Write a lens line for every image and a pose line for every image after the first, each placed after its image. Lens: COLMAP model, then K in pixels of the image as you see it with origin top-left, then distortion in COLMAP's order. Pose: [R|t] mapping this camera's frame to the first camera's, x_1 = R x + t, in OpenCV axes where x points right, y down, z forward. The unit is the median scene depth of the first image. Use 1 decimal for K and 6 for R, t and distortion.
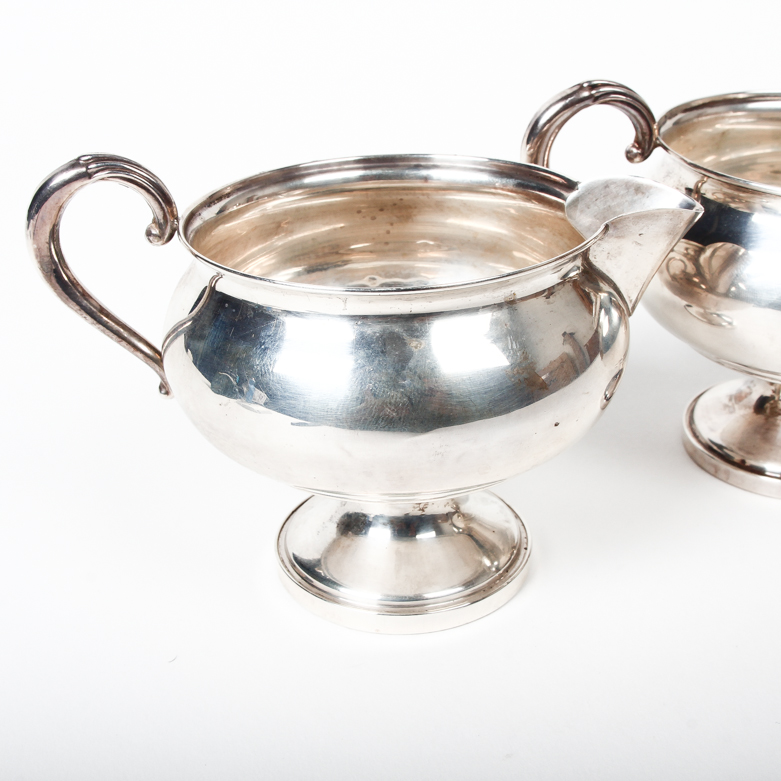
lens RADIAL K [[1368.3, 0, 390.5], [0, 1368.3, 390.5], [0, 0, 1]] dist [-0.074629, -0.001867]
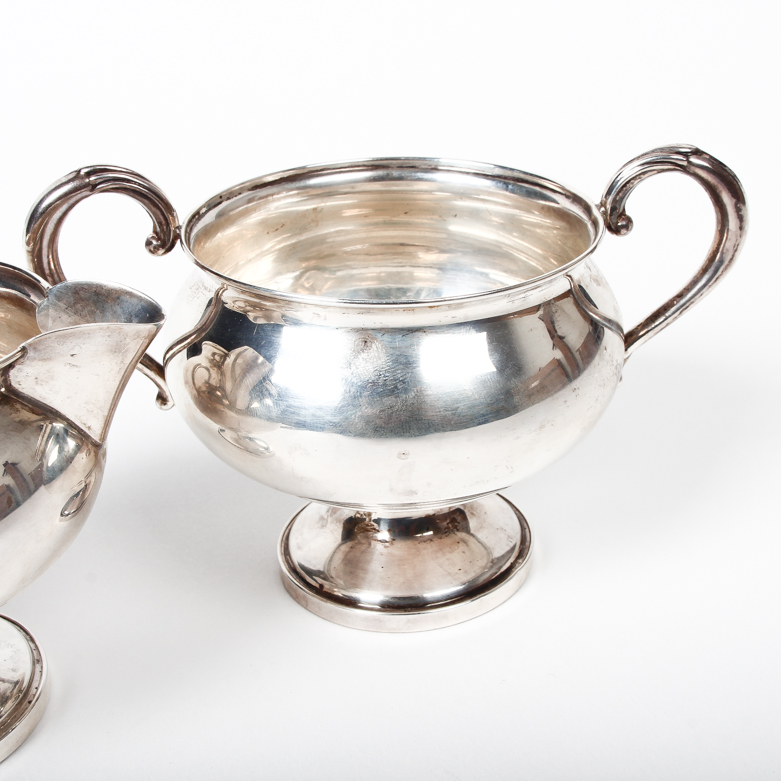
lens RADIAL K [[1368.3, 0, 390.5], [0, 1368.3, 390.5], [0, 0, 1]] dist [-0.074629, -0.001867]
pose [[0.999438, -0.032070, 0.009721, 0.342193], [0.032162, 0.999438, -0.009409, -0.073462], [-0.009414, 0.009716, 0.999908, 0.136508]]
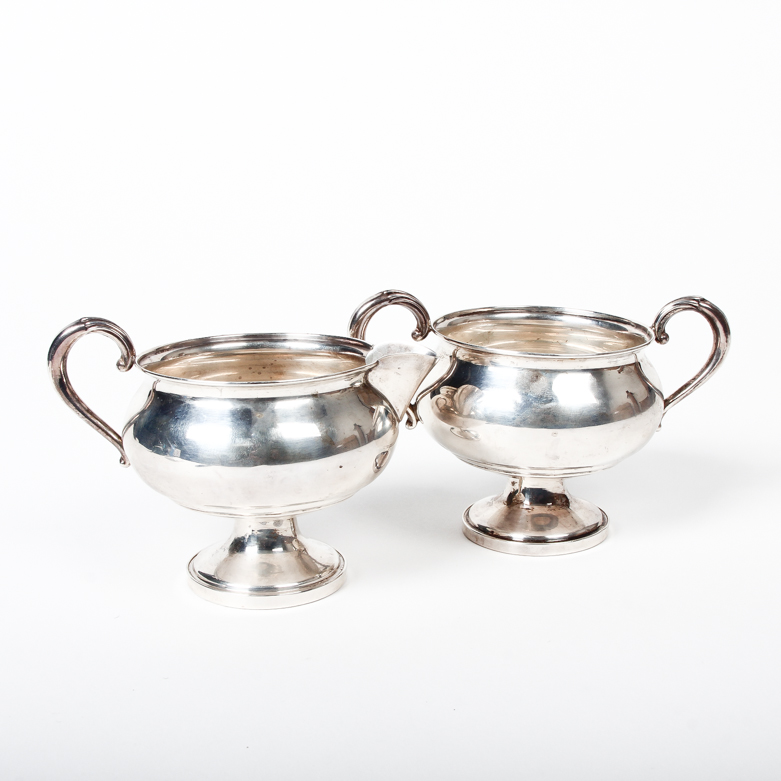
lens RADIAL K [[1368.3, 0, 390.5], [0, 1368.3, 390.5], [0, 0, 1]] dist [-0.074629, -0.001867]
pose [[0.999781, 0.017100, 0.012081, 0.137839], [-0.014100, 0.976459, -0.215242, 0.265940], [-0.015477, 0.215025, 0.976486, -0.642406]]
